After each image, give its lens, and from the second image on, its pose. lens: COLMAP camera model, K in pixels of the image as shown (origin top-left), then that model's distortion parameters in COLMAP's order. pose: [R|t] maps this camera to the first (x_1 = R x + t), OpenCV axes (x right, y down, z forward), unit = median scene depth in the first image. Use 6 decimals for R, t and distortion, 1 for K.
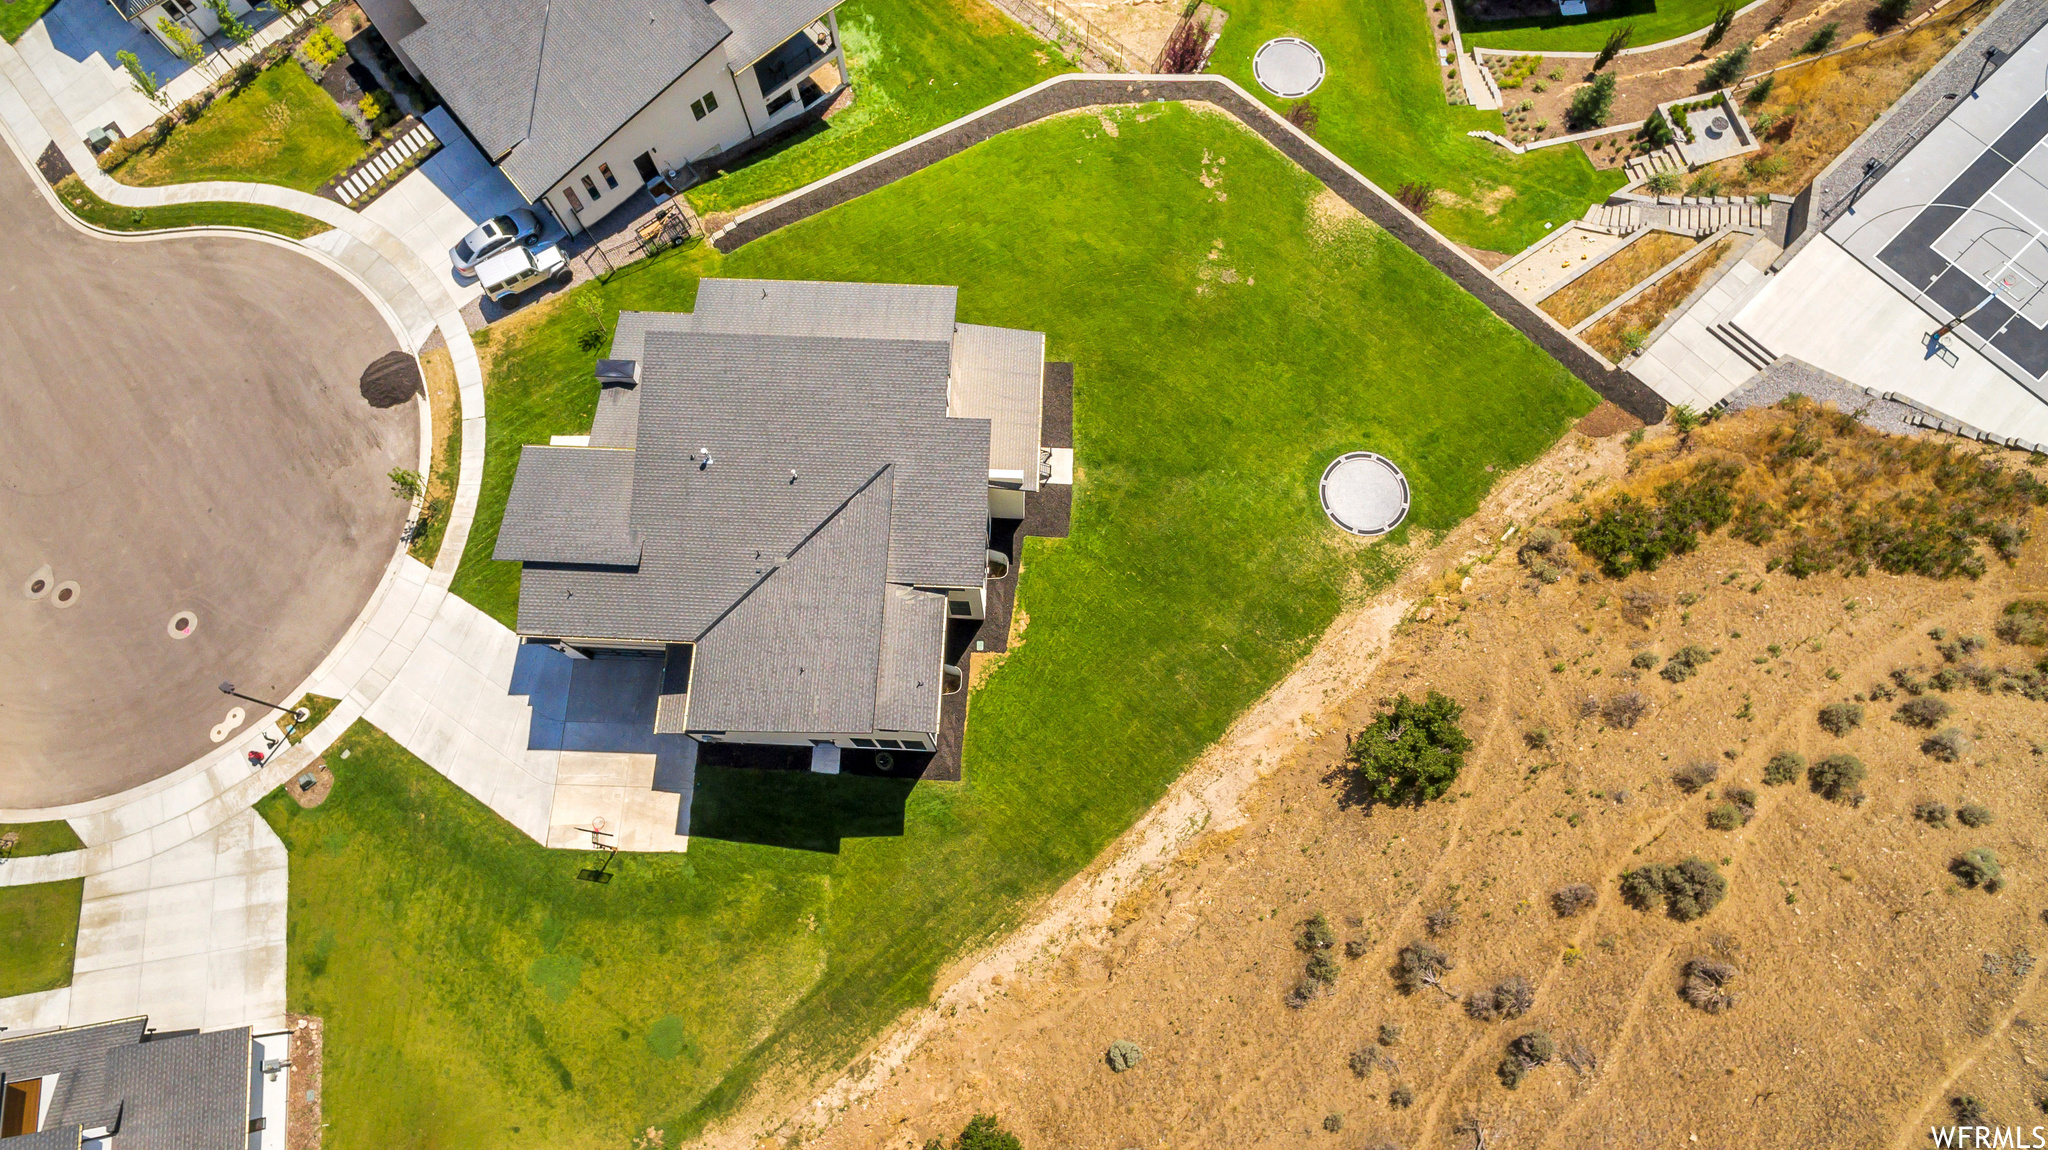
lens RADIAL K [[1157.4, 0, 1015.7], [0, 1157.4, 581.8], [0, 0, 1]] dist [0.007127, -0.000857]
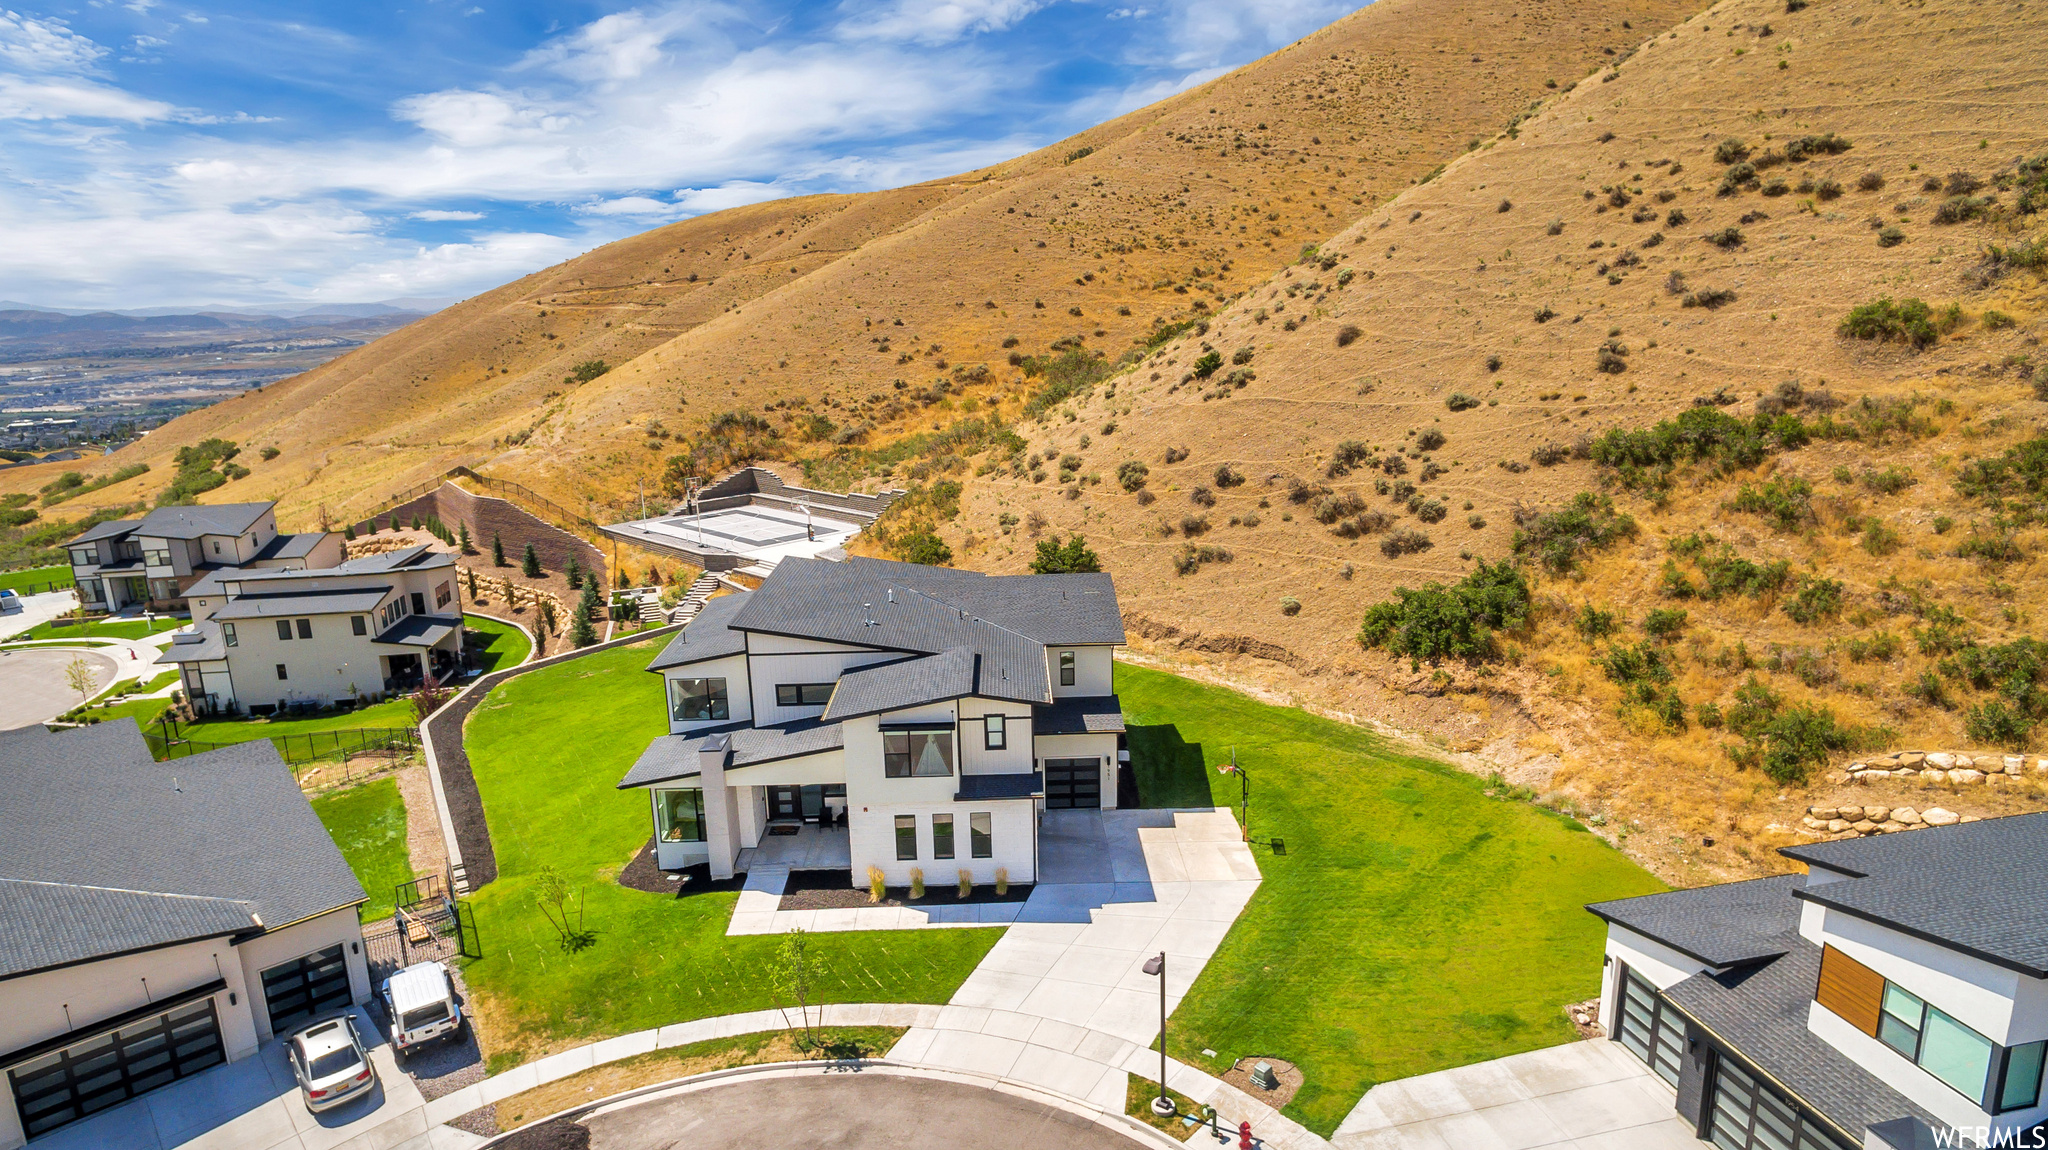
lens RADIAL K [[1157.4, 0, 1015.7], [0, 1157.4, 581.8], [0, 0, 1]] dist [0.007127, -0.000857]
pose [[-0.057047, -0.223507, 0.973032, -1.118878], [0.963026, 0.244716, 0.112672, -0.092078], [-0.263299, 0.943482, 0.201283, 0.633767]]
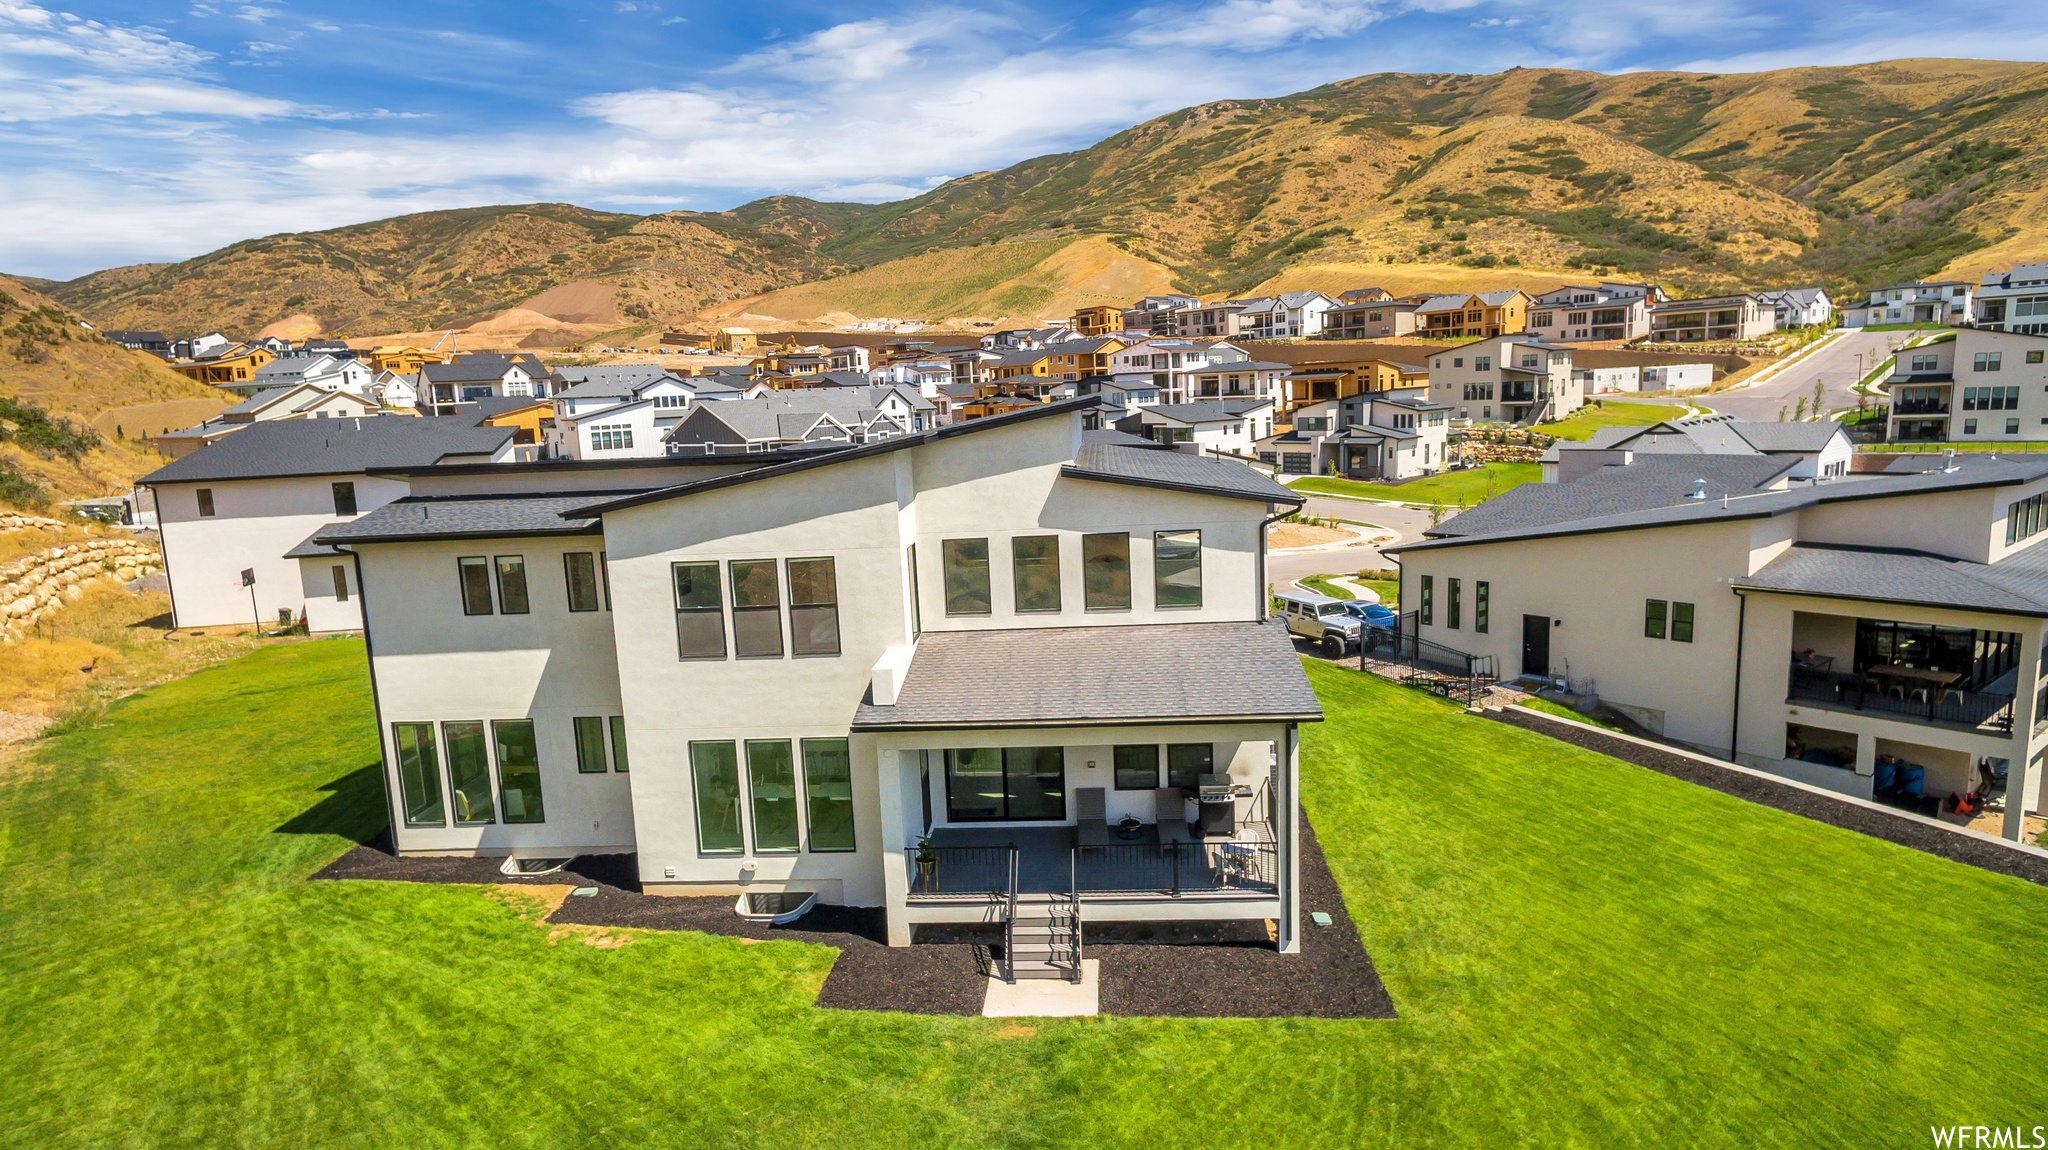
lens RADIAL K [[1159.5, 0, 1013.7], [0, 1159.5, 582.0], [0, 0, 1]] dist [0.008539, -0.002435]
pose [[-0.025038, 0.185526, -0.982320, 0.365110], [-0.943191, 0.321269, 0.084717, -0.167406], [0.331306, 0.928637, 0.166942, 0.865803]]
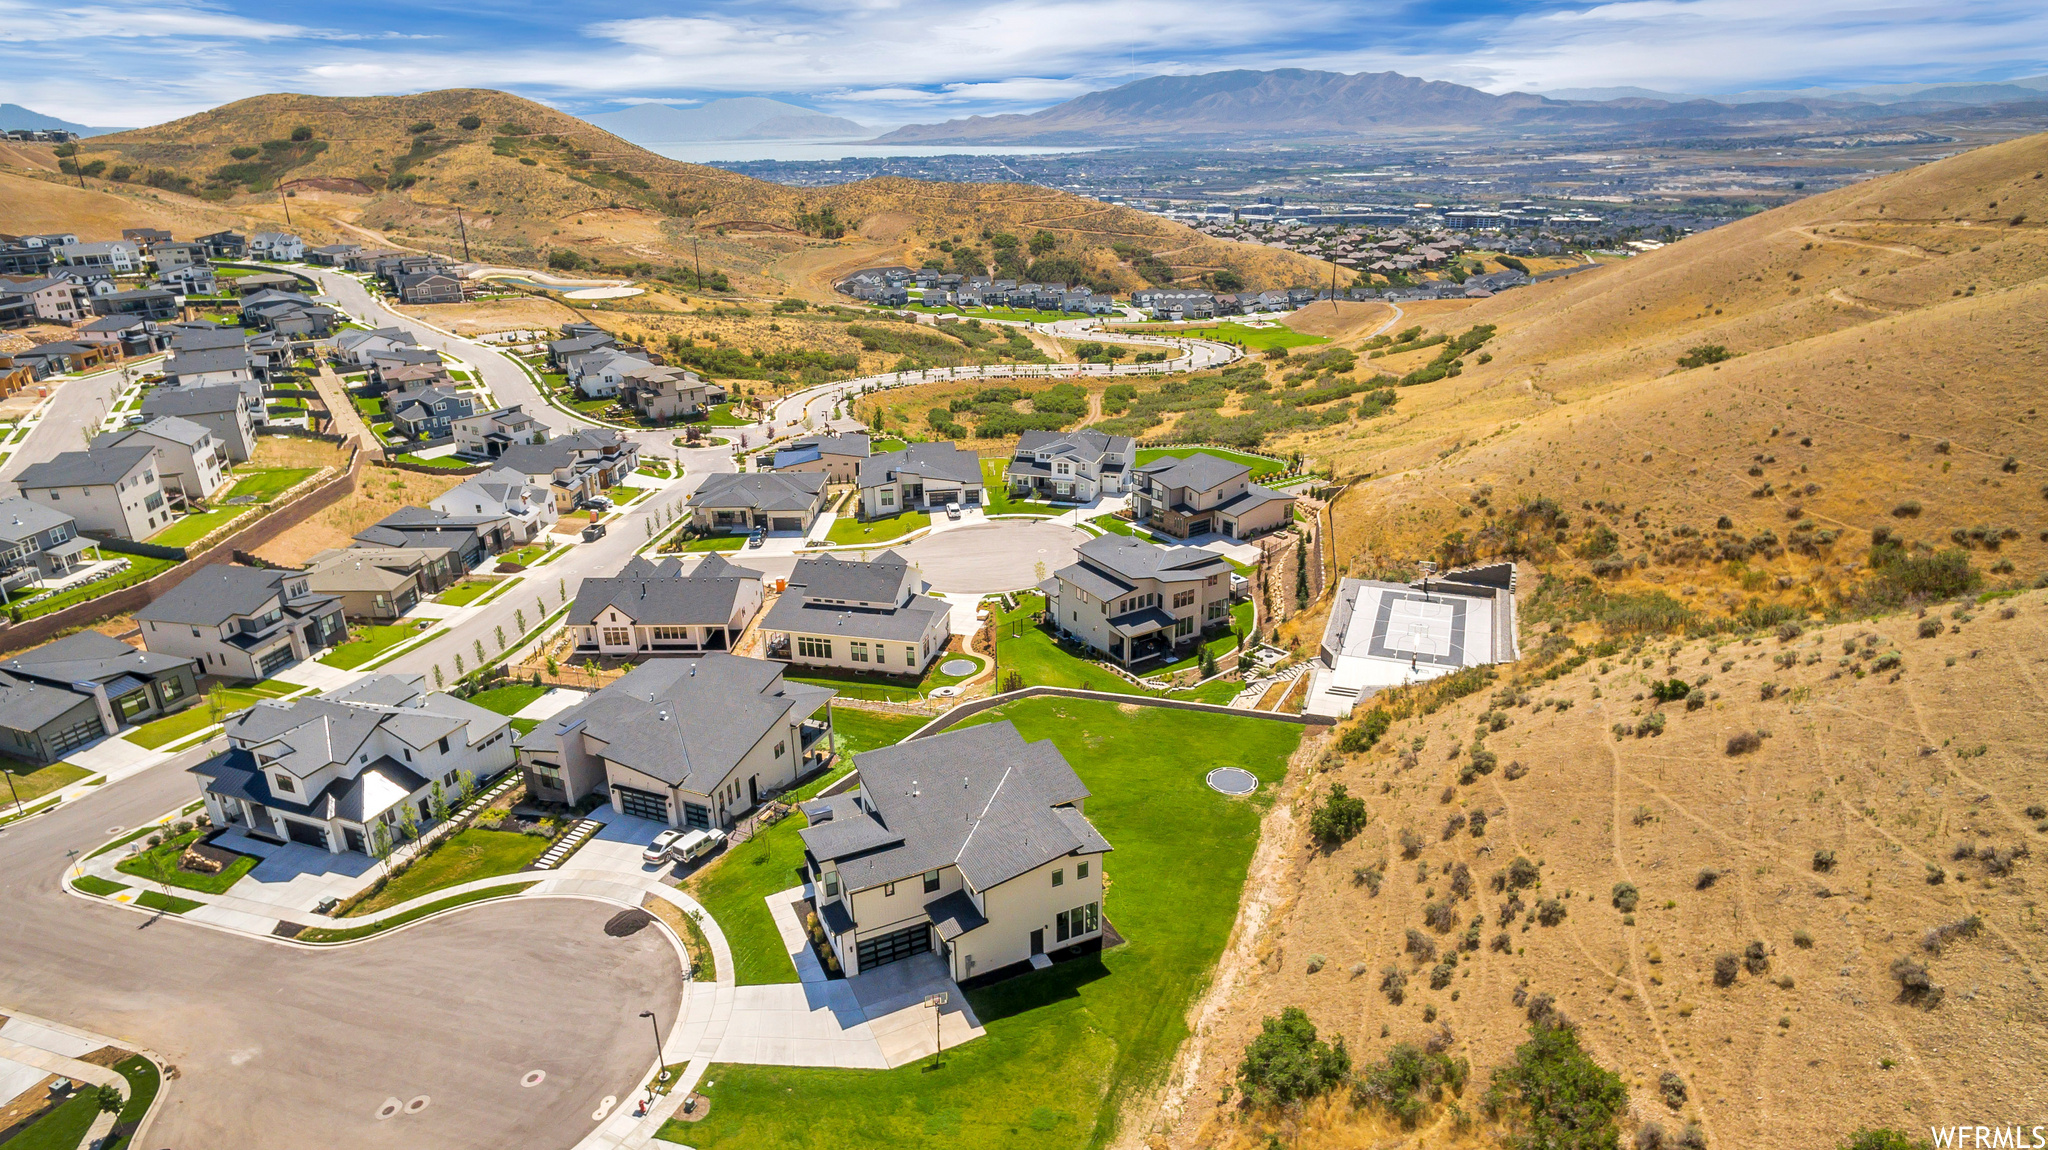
lens RADIAL K [[1158.6, 0, 1012.2], [0, 1158.6, 582.1], [0, 0, 1]] dist [0.008923, 0.001735]
pose [[0.891039, -0.172193, 0.419999, -0.709084], [0.437098, 0.575079, -0.691541, 0.851557], [-0.122454, 0.799771, 0.587683, -0.247028]]
